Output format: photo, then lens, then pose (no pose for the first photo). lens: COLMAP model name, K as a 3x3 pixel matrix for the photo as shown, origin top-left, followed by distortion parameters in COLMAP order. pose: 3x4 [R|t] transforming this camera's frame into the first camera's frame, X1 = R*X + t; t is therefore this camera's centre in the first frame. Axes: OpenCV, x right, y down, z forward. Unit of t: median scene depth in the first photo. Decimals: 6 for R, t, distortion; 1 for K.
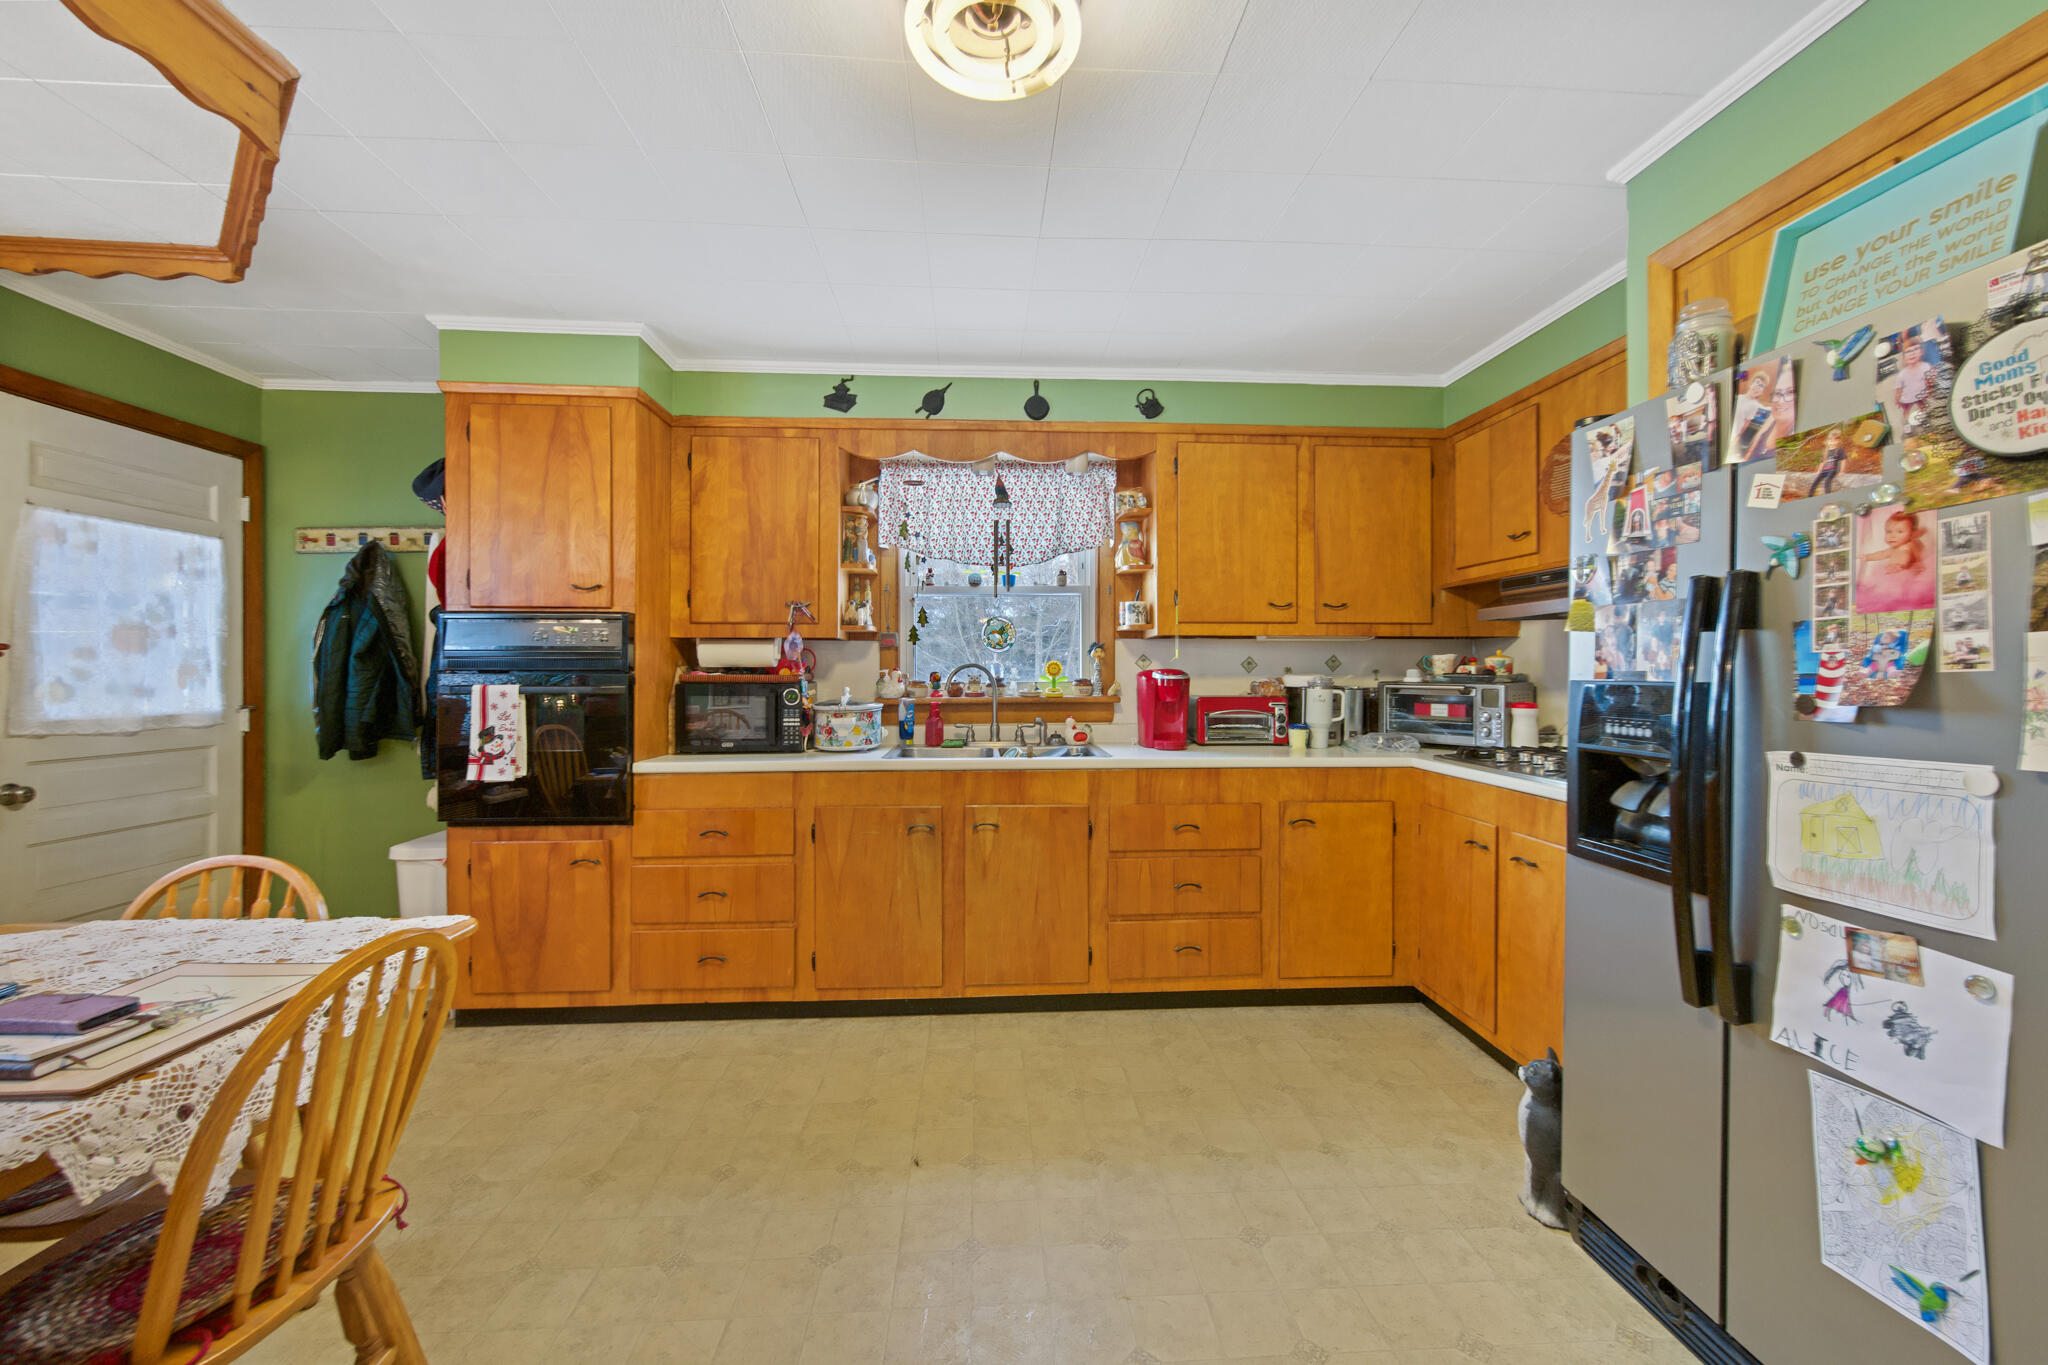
lens RADIAL K [[813.7, 0, 1028.0], [0, 813.7, 674.1], [0, 0, 1]] dist [-0.000077, 0.000069]
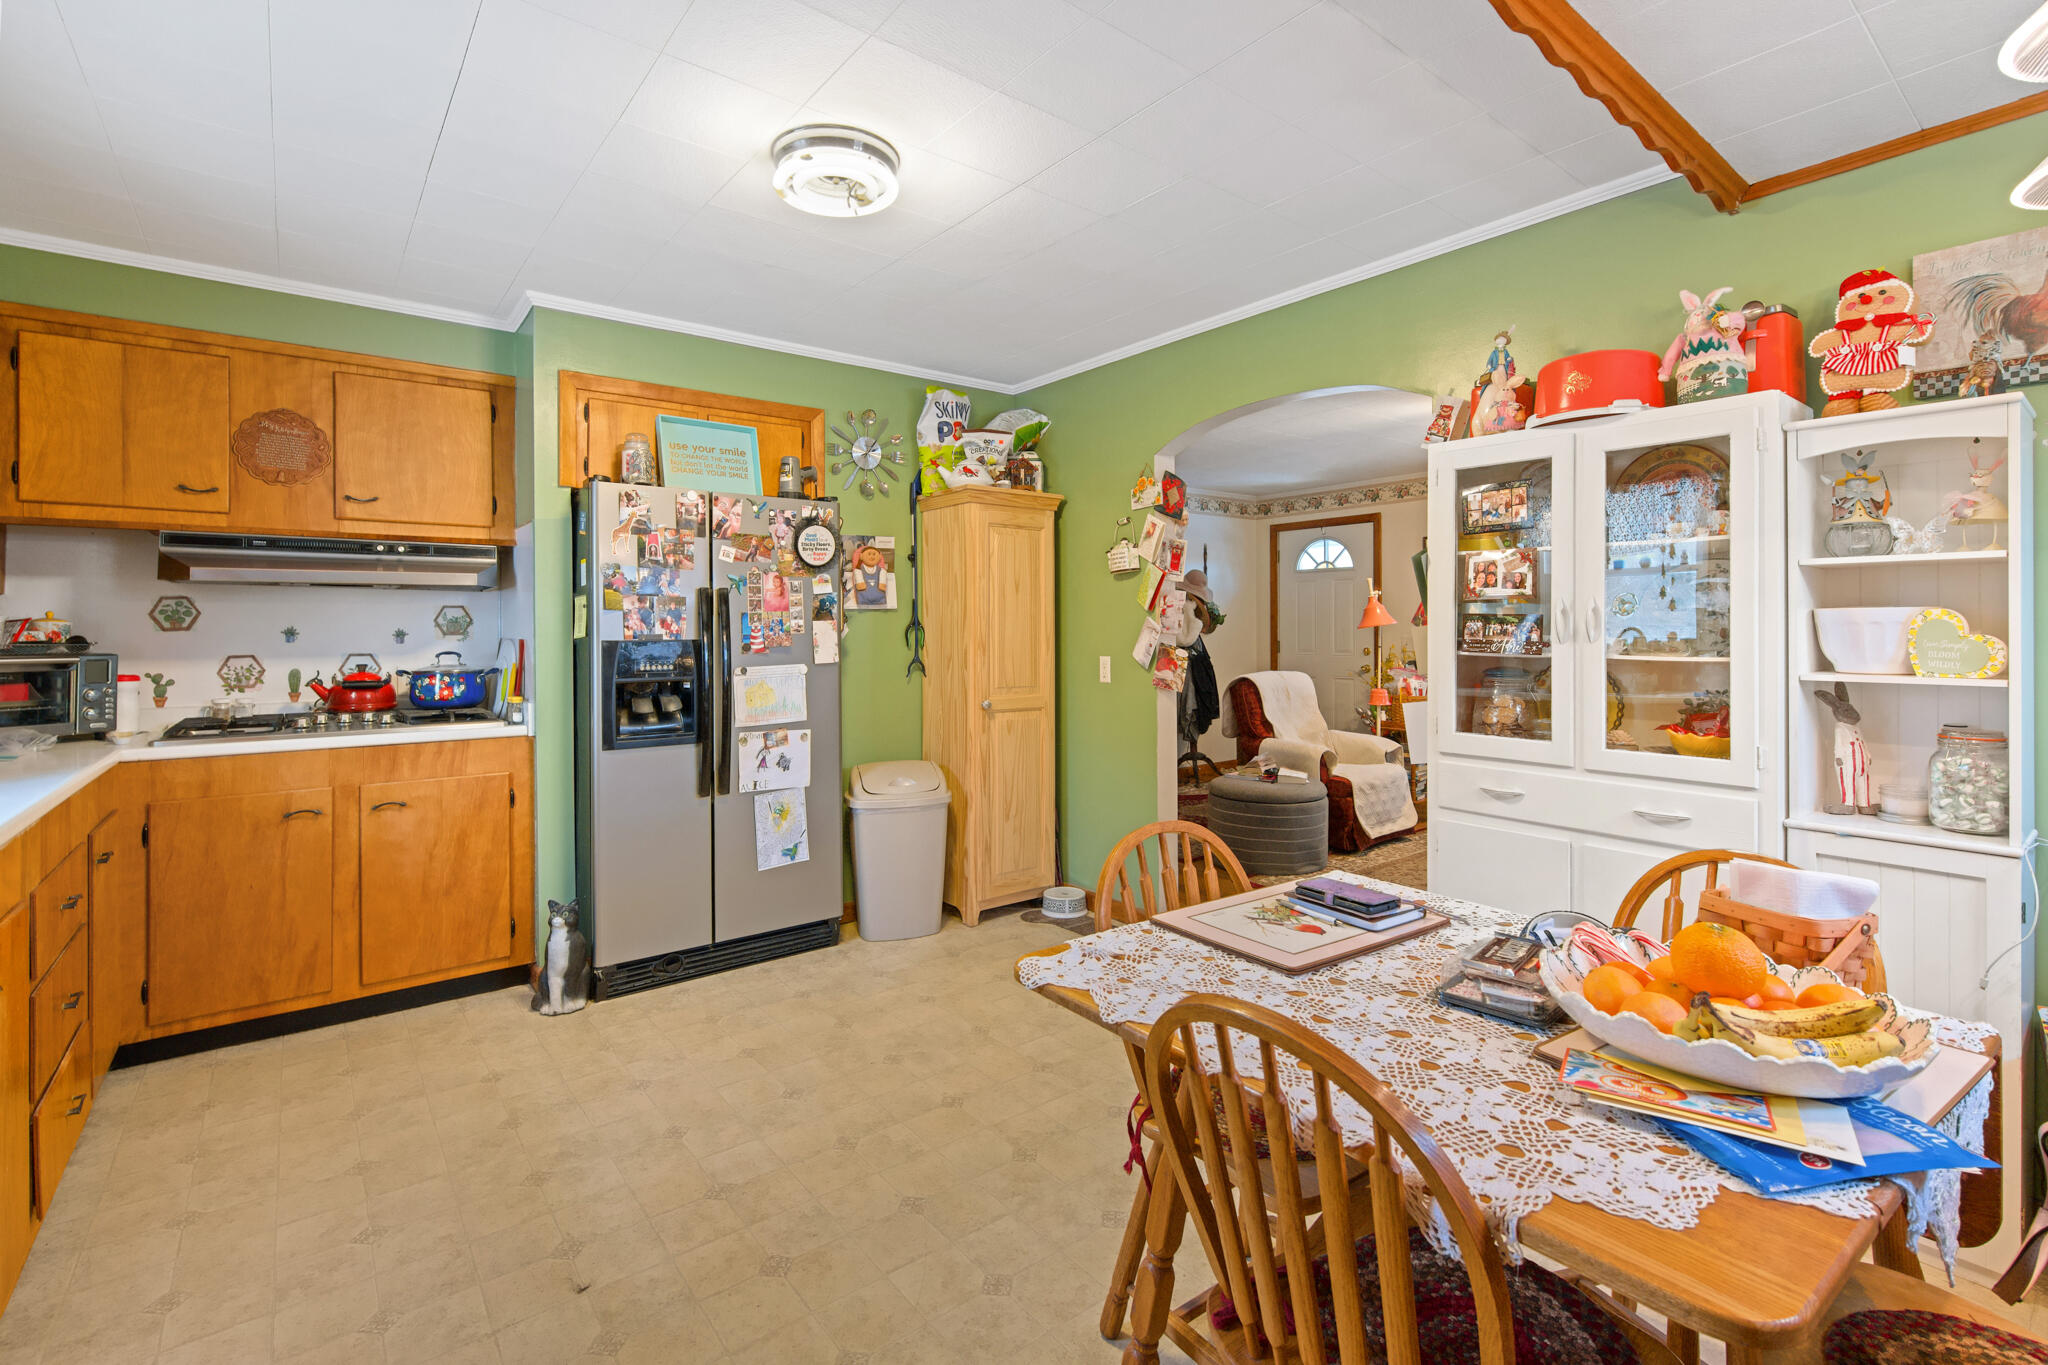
lens RADIAL K [[924.3, 0, 1028.0], [0, 924.3, 629.1], [0, 0, 1]] dist [0.001210, 0.000103]
pose [[-0.573314, 0.005378, 0.819318, -0.717109], [0.009878, 0.999951, 0.000349, -0.003803], [-0.819276, 0.008294, -0.573339, 0.765216]]
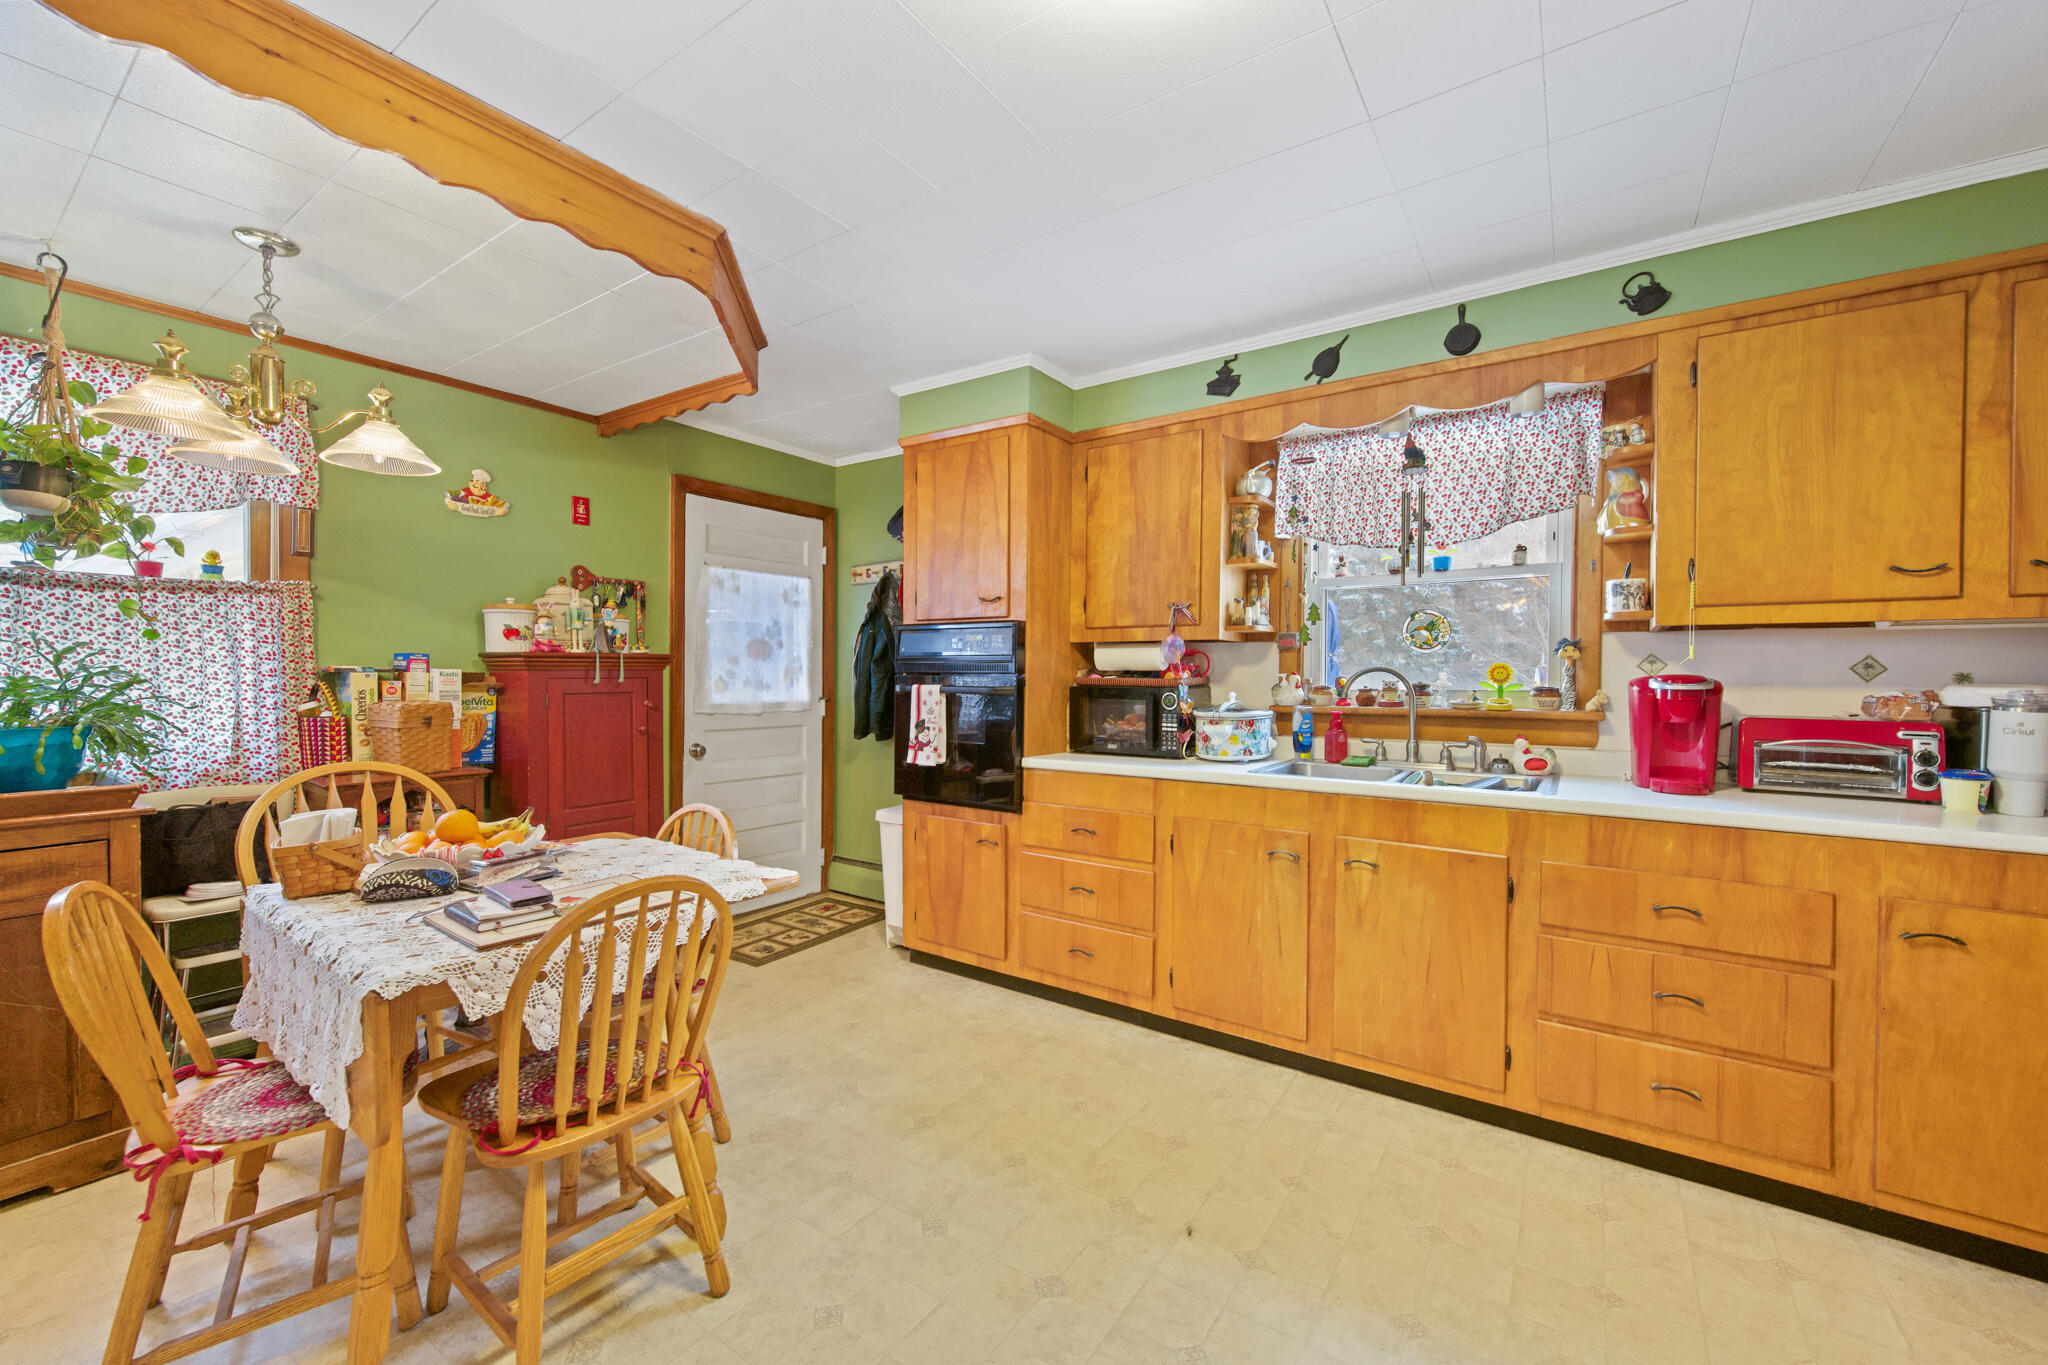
lens RADIAL K [[811.7, 0, 1024.0], [0, 811.7, 682.5], [0, 0, 1]] dist [0.000620, 0.000005]
pose [[0.784673, 0.011780, -0.619798, 0.174612], [-0.007920, 0.999928, 0.008978, -0.001739], [0.619859, -0.002136, 0.784710, 0.131512]]
